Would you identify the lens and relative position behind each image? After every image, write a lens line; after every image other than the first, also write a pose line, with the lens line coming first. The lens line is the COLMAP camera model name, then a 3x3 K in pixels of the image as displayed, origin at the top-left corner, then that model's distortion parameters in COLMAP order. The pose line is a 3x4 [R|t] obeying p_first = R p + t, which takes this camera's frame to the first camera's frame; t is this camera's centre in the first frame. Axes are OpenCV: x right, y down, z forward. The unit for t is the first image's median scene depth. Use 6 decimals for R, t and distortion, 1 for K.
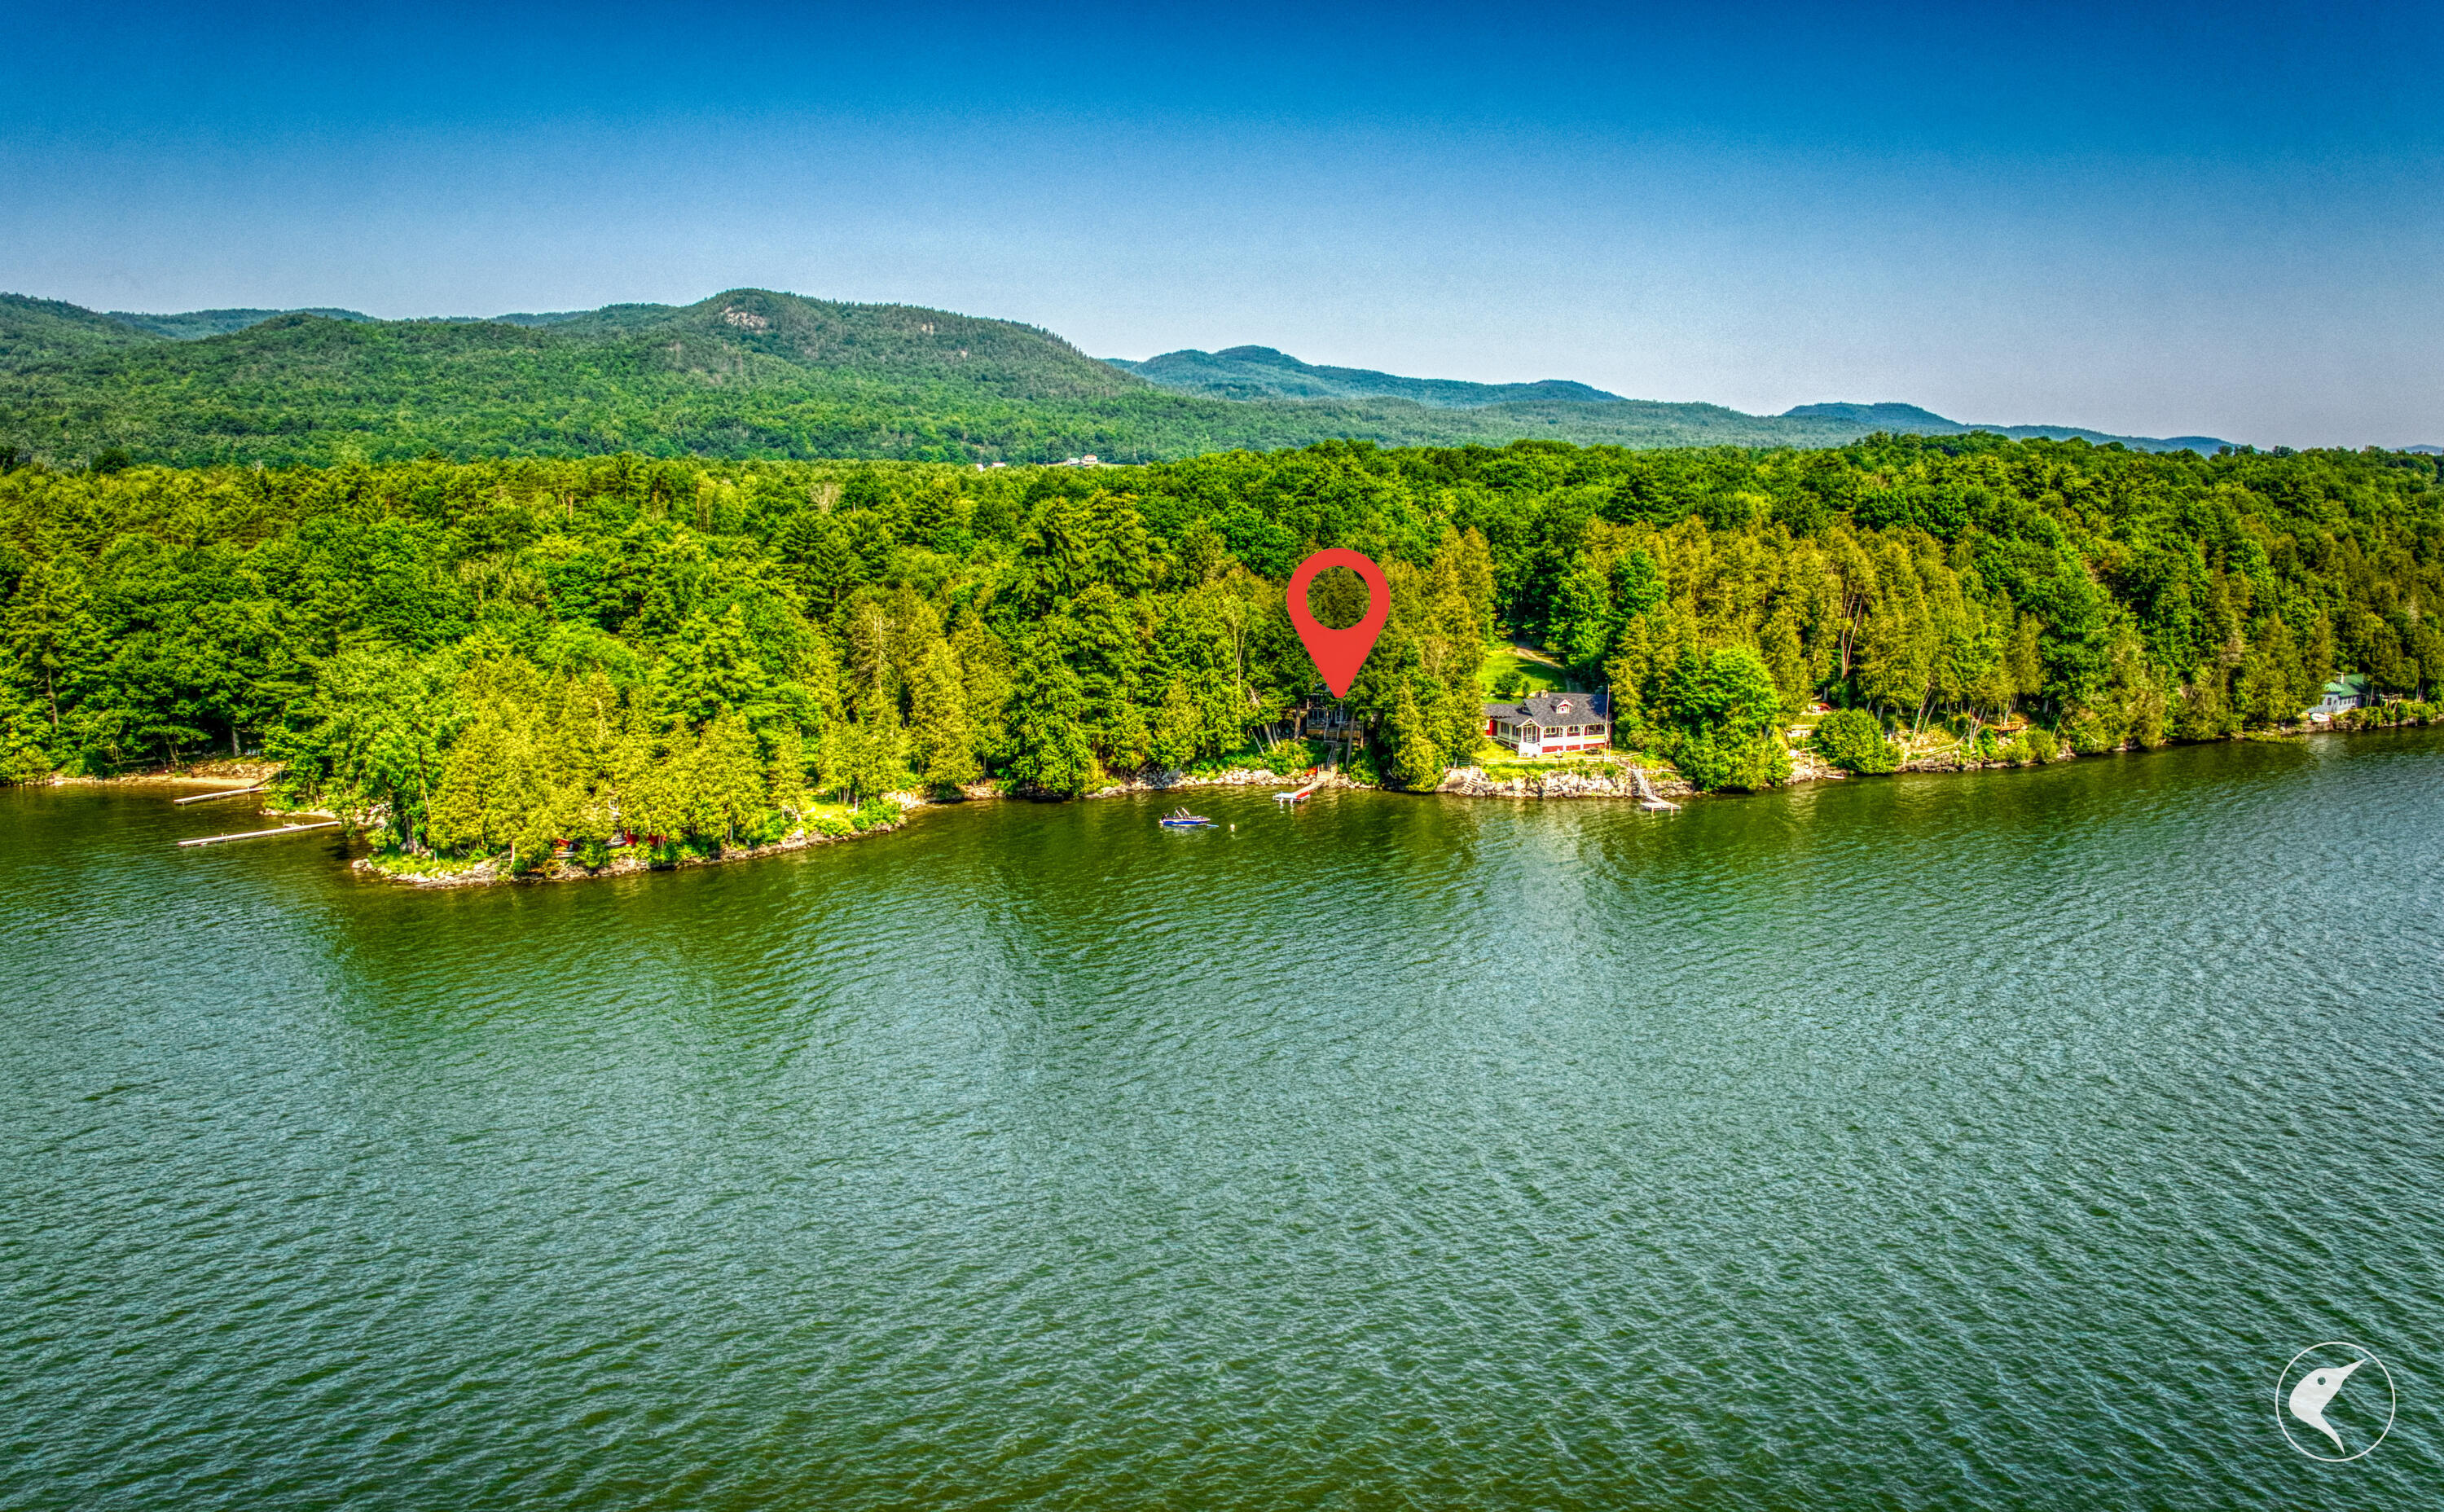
lens RADIAL K [[1886.4, 0, 1241.7], [0, 1886.4, 741.4], [0, 0, 1]] dist [-0.097987, -0.022985]
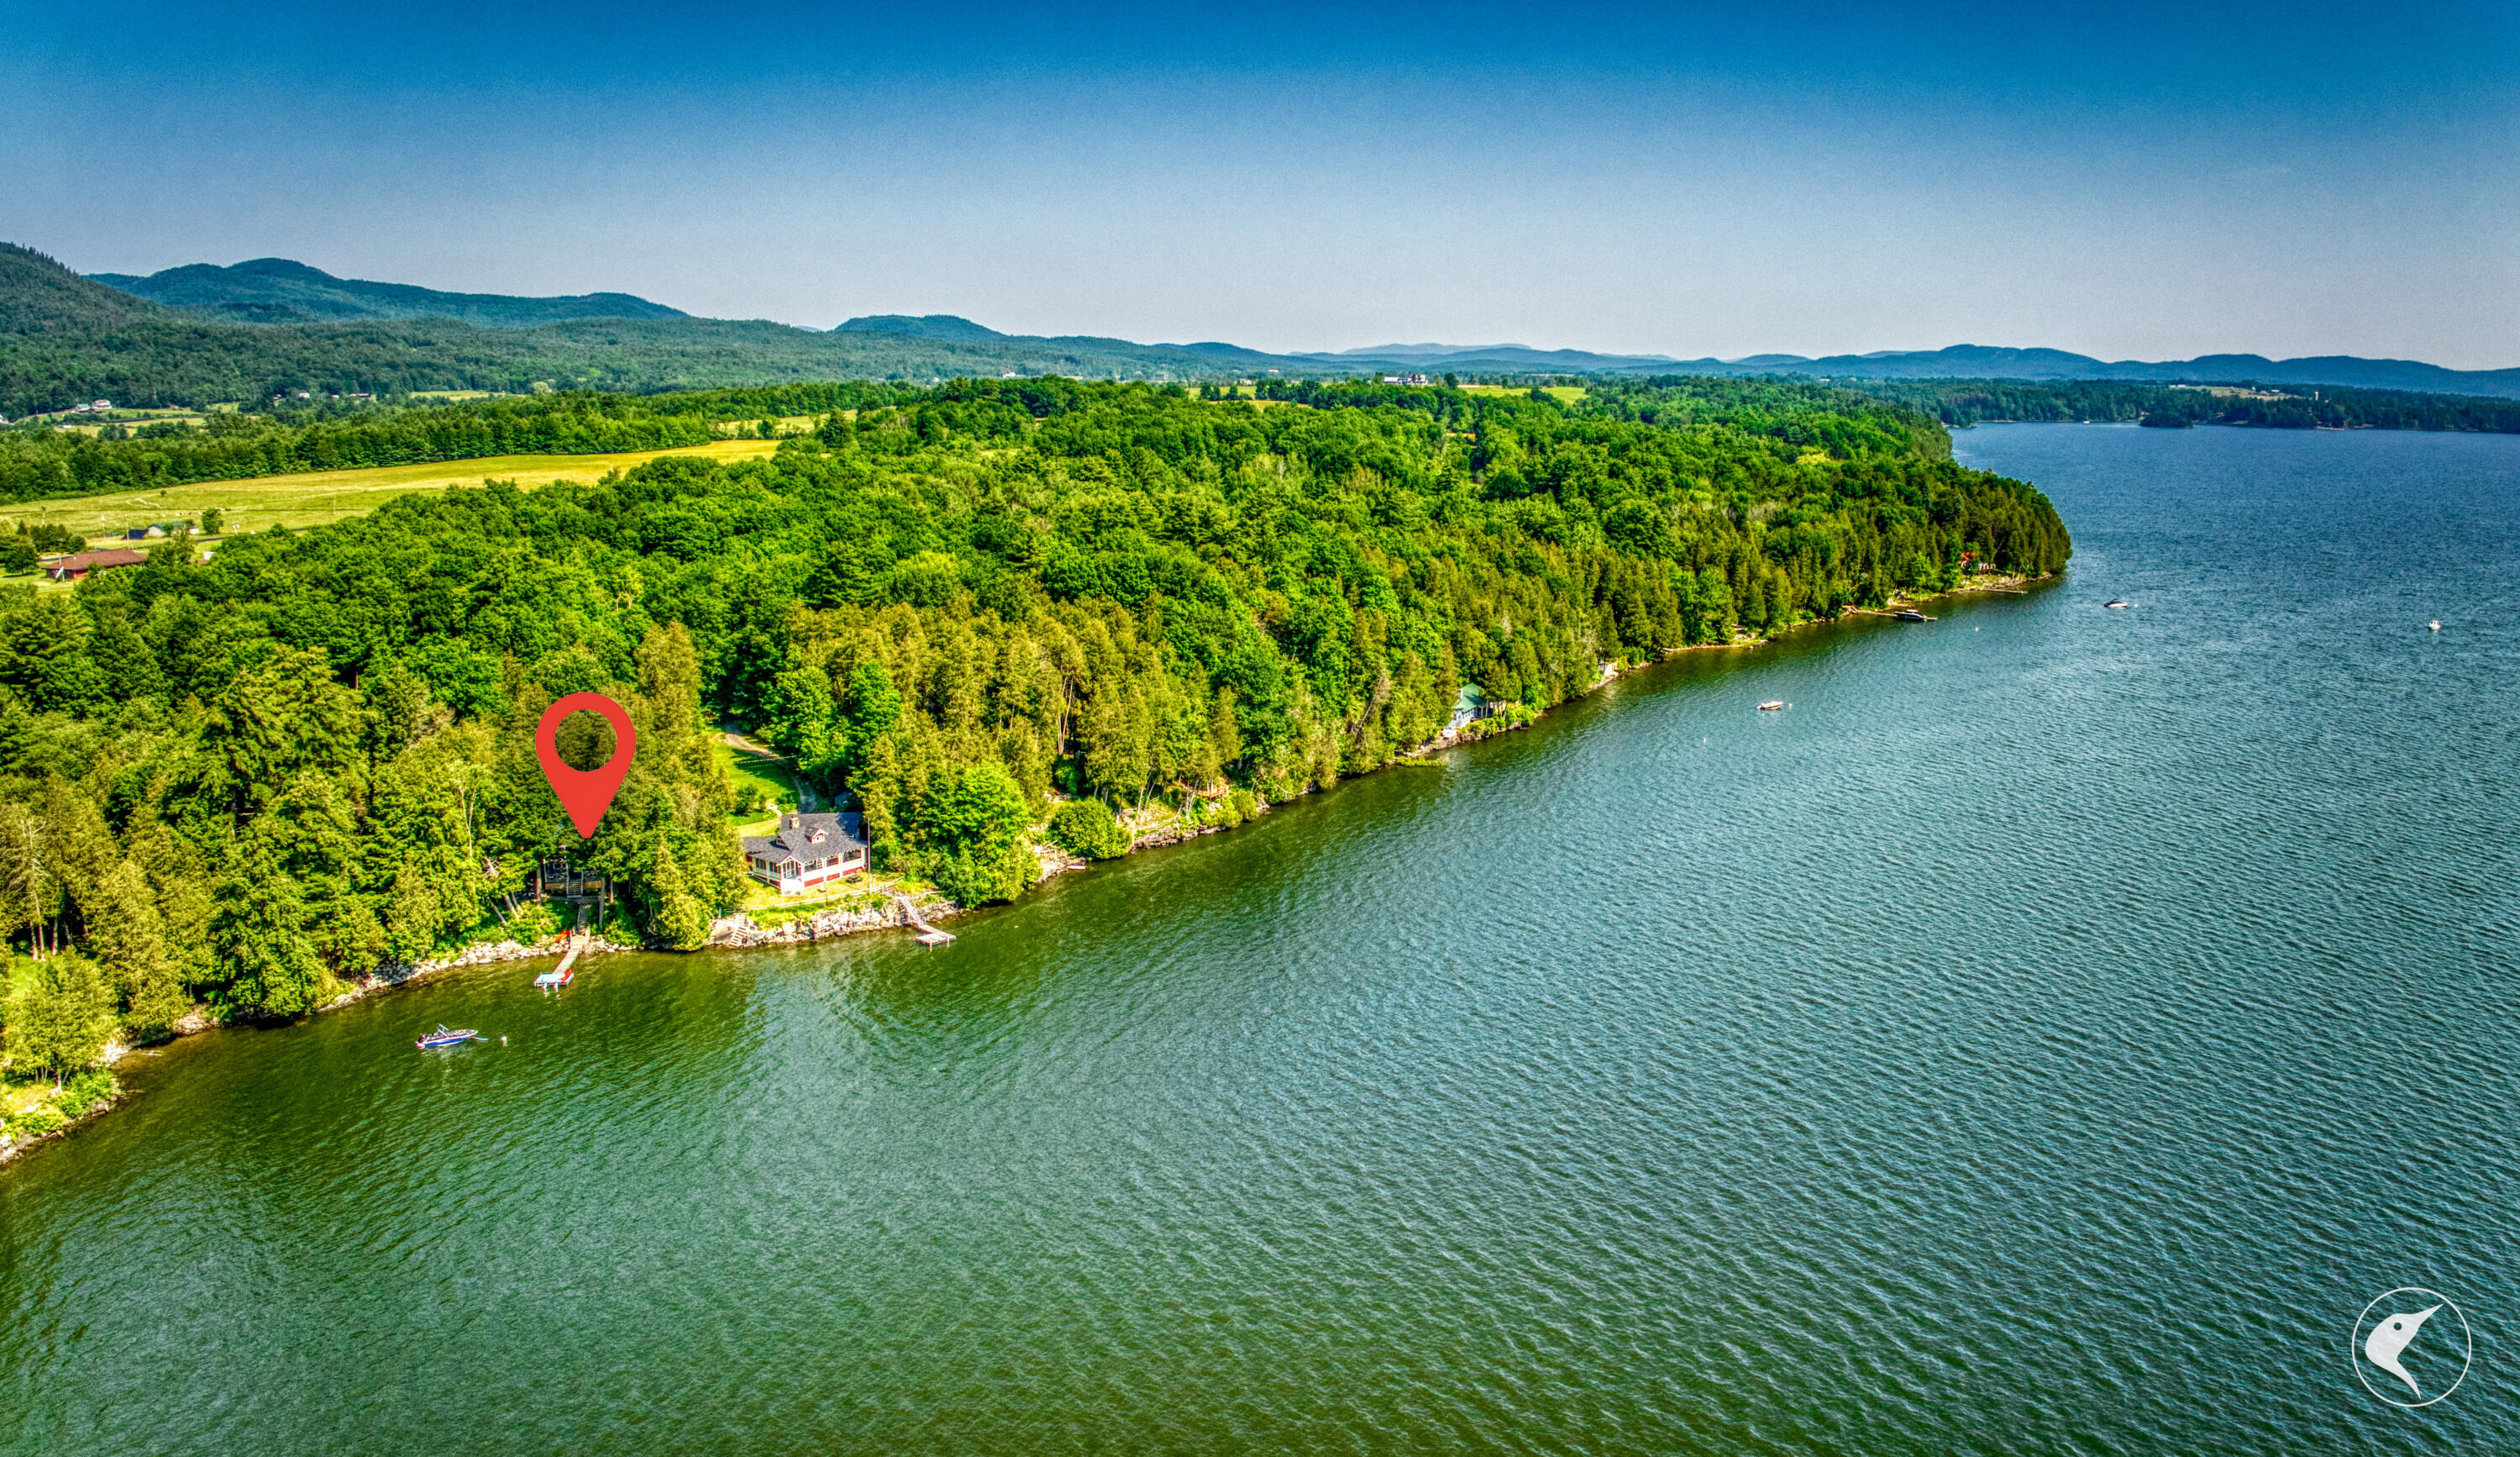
lens RADIAL K [[1831.0, 0, 1332.5], [0, 1831.0, 701.6], [0, 0, 1]] dist [-0.116937, 0.003529]
pose [[0.855548, -0.087763, 0.510230, -0.079121], [0.069294, 0.996071, 0.055140, -0.123539], [-0.513065, -0.011819, 0.858268, 0.039596]]
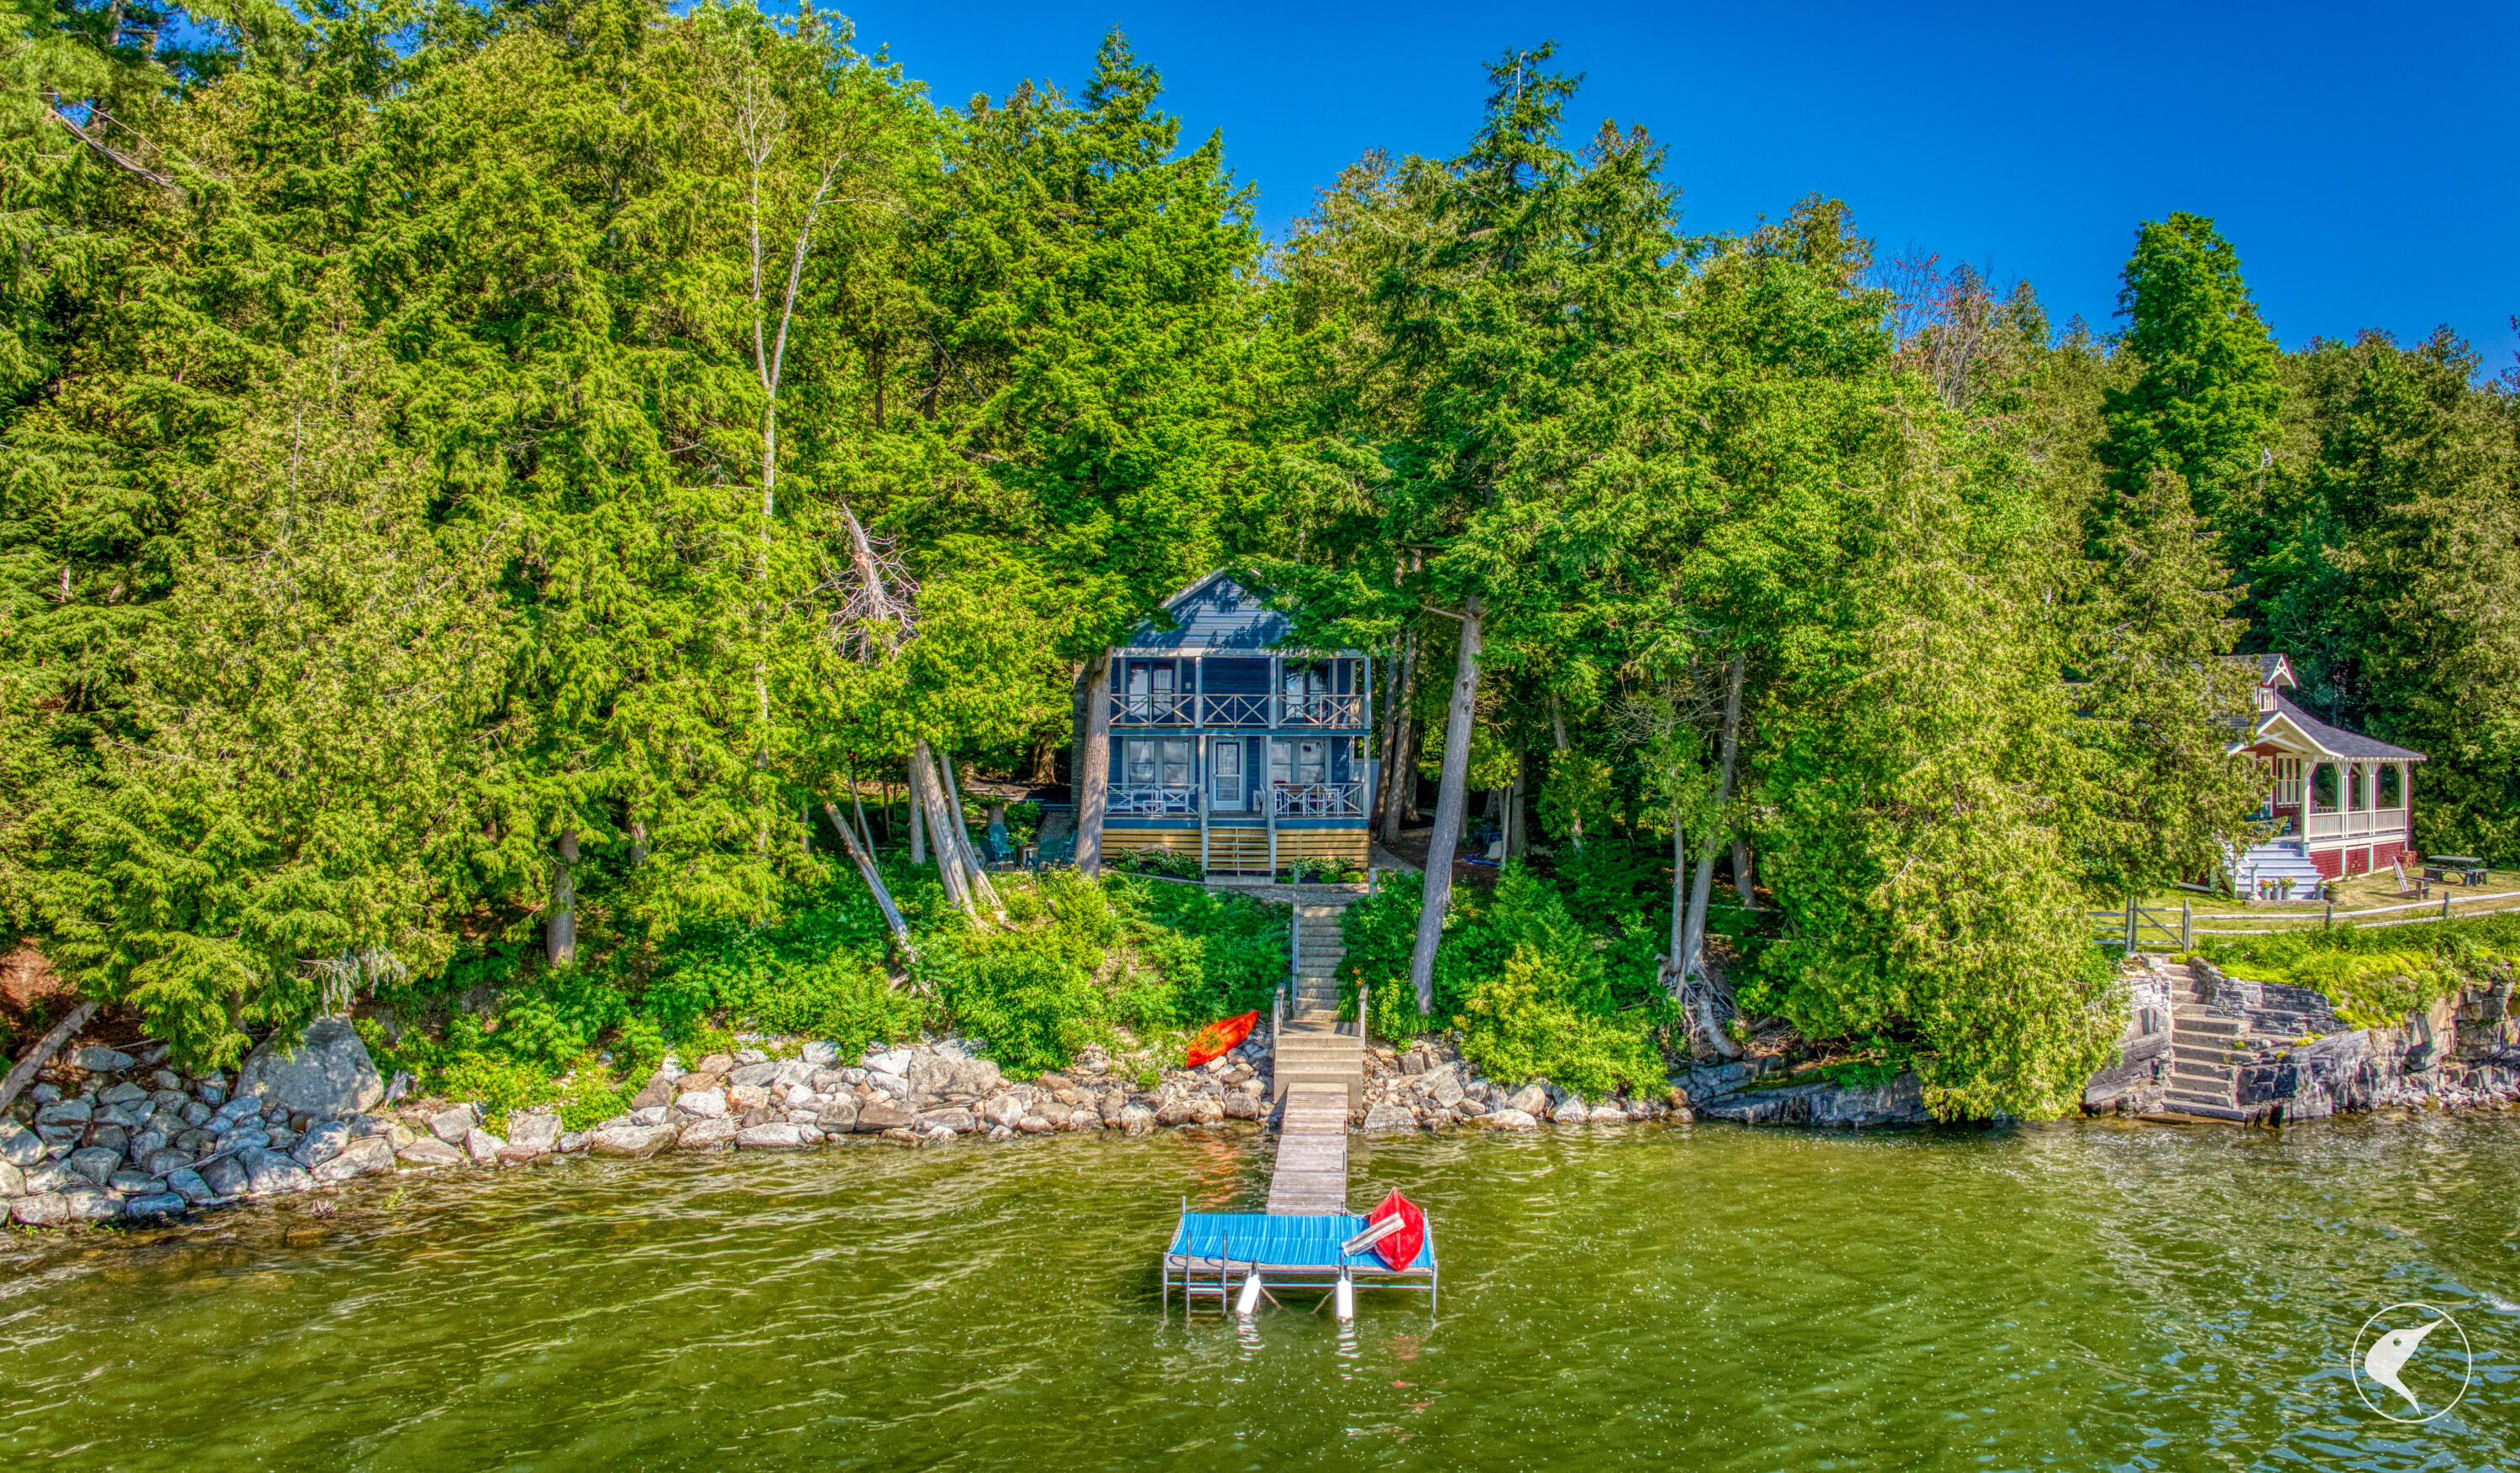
lens RADIAL K [[1858.7, 0, 1341.7], [0, 1858.7, 717.0], [0, 0, 1]] dist [-0.100286, -0.023931]
pose [[0.932956, 0.013095, 0.359752, -0.012282], [0.046727, 0.986479, -0.157087, 0.014142], [-0.356944, 0.163365, 0.919730, 0.843338]]
